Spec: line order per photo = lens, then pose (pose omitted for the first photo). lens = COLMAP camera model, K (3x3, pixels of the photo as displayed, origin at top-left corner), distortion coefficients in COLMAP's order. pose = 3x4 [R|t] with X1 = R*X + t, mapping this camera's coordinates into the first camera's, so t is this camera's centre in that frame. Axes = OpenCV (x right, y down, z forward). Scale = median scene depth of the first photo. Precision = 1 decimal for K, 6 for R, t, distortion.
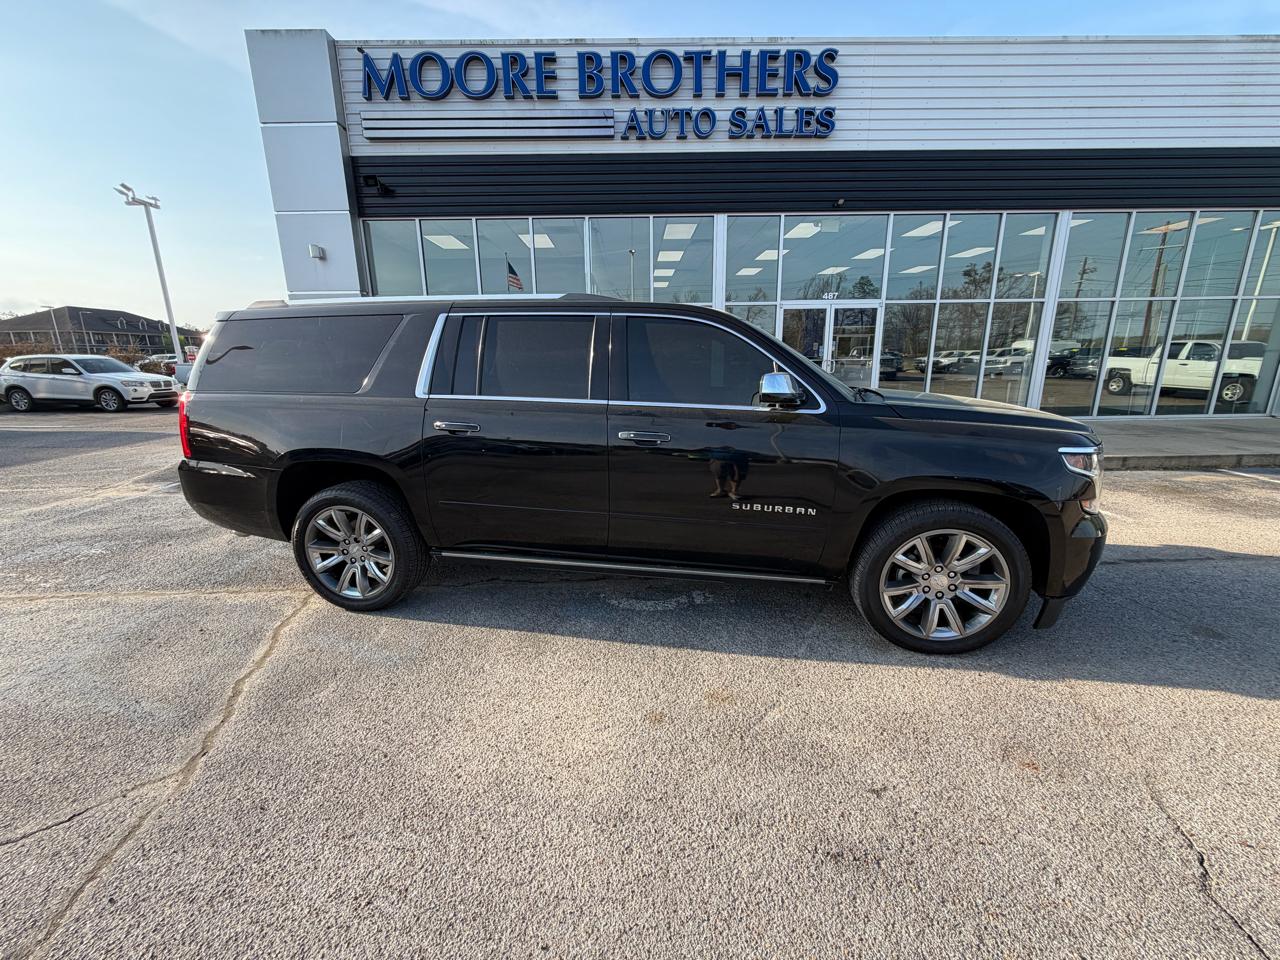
lens RADIAL K [[531.3, 0, 635.9], [0, 531.3, 485.4], [0, 0, 1]] dist [0.000854, -0.000705]
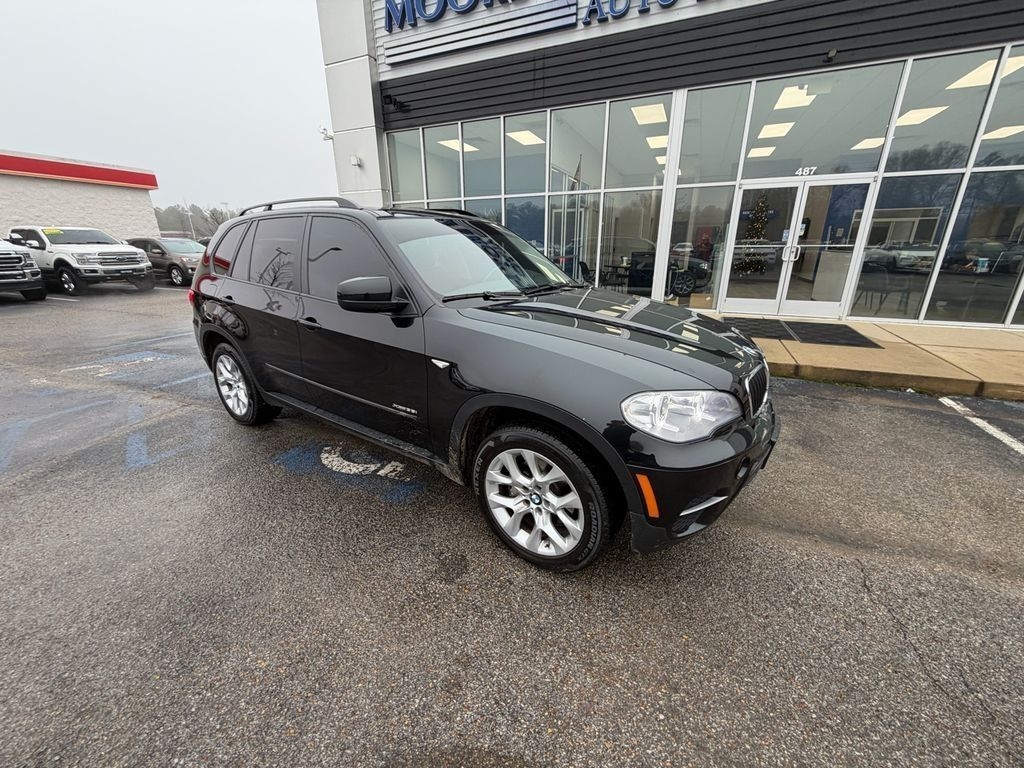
lens RADIAL K [[429.1, 0, 496.3], [0, 429.1, 394.0], [0, 0, 1]] dist [-0.006448, 0.001818]
pose [[0.898406, 0.151547, -0.412189, 0.278061], [-0.102673, 0.985043, 0.138379, -0.040079], [0.426995, -0.082000, 0.900528, 0.116263]]
